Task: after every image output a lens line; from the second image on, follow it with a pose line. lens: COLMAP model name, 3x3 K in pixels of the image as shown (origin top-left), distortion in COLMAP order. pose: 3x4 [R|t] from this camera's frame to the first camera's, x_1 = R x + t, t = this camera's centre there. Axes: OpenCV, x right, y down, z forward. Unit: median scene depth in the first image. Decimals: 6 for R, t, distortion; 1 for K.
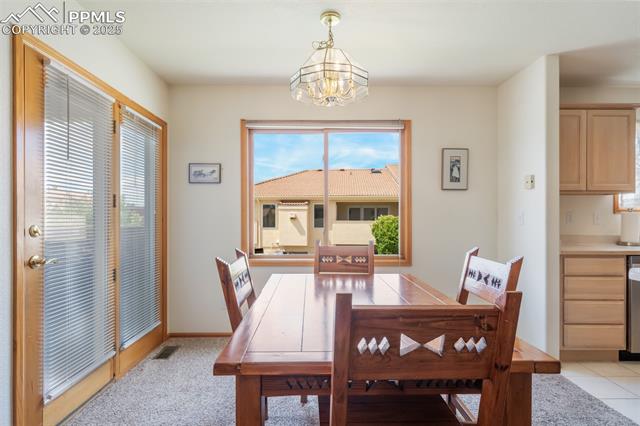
lens RADIAL K [[344.1, 0, 318.3], [0, 344.1, 217.4], [0, 0, 1]] dist [-0.003997, -0.001074]
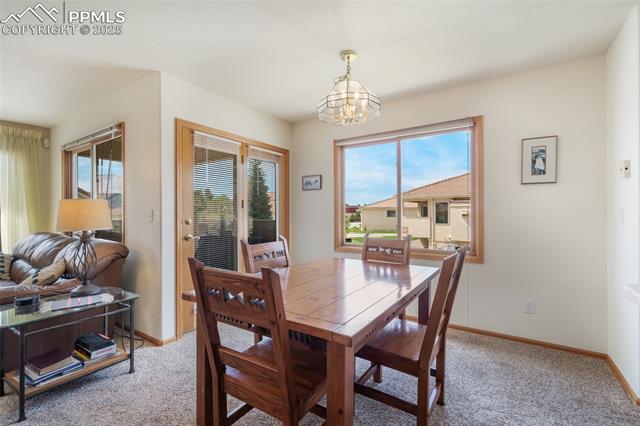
lens RADIAL K [[291.7, 0, 306.9], [0, 291.7, 213.2], [0, 0, 1]] dist [-0.000132, -0.000209]
pose [[0.813349, -0.002700, -0.581770, 0.348900], [0.000472, 0.999992, -0.003981, -0.000059], [0.581776, 0.002963, 0.813344, 0.029410]]
